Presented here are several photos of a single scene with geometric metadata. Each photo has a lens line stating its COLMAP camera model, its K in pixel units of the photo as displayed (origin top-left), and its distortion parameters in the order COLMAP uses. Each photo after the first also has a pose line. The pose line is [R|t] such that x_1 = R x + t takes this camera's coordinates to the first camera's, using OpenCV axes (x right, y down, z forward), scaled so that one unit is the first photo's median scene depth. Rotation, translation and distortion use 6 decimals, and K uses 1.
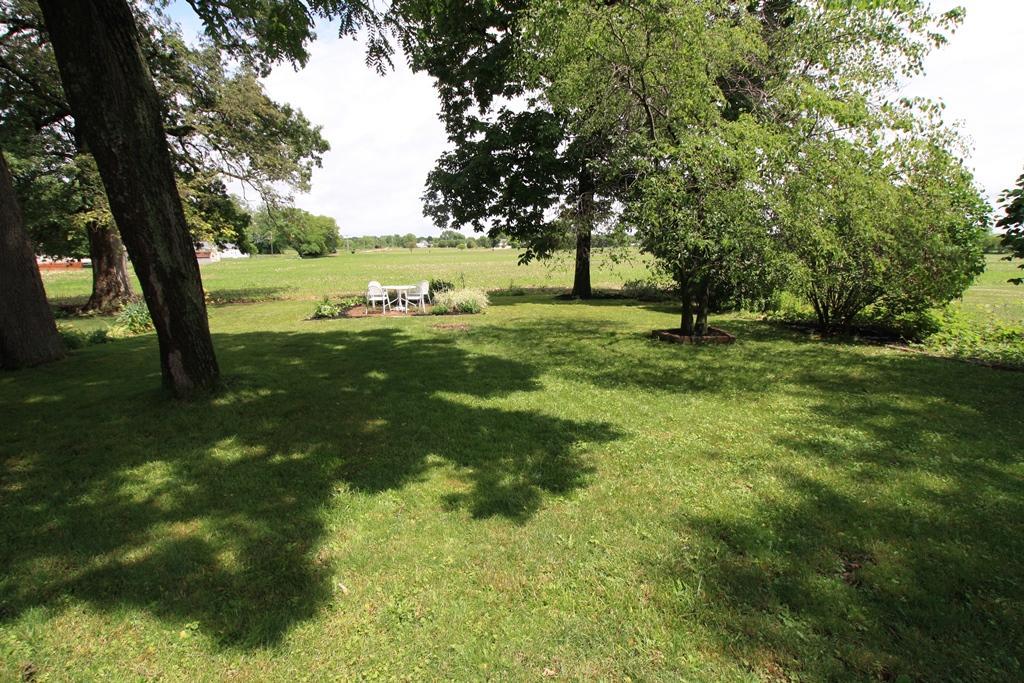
lens RADIAL K [[515.7, 0, 526.2], [0, 515.7, 365.6], [0, 0, 1]] dist [-0.038307, 0.000779]
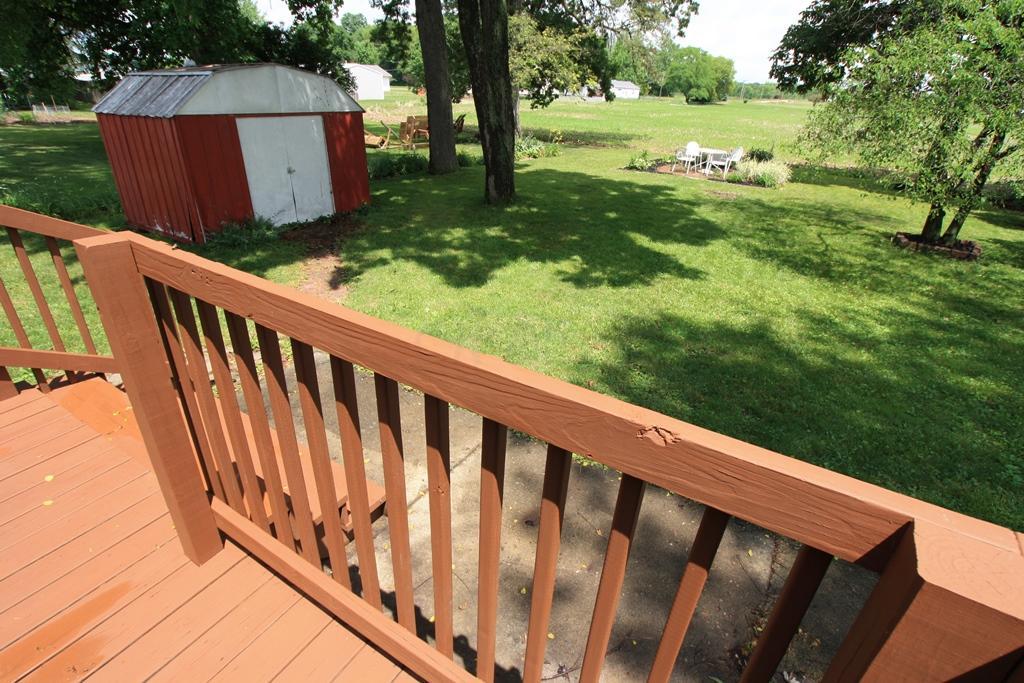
lens RADIAL K [[519.2, 0, 520.2], [0, 519.2, 361.0], [0, 0, 1]] dist [-0.082698, 0.044554]
pose [[0.767457, 0.340140, -0.543429, 0.523388], [-0.189632, 0.930160, 0.314392, -0.007970], [0.612413, -0.138231, 0.778359, -0.379684]]
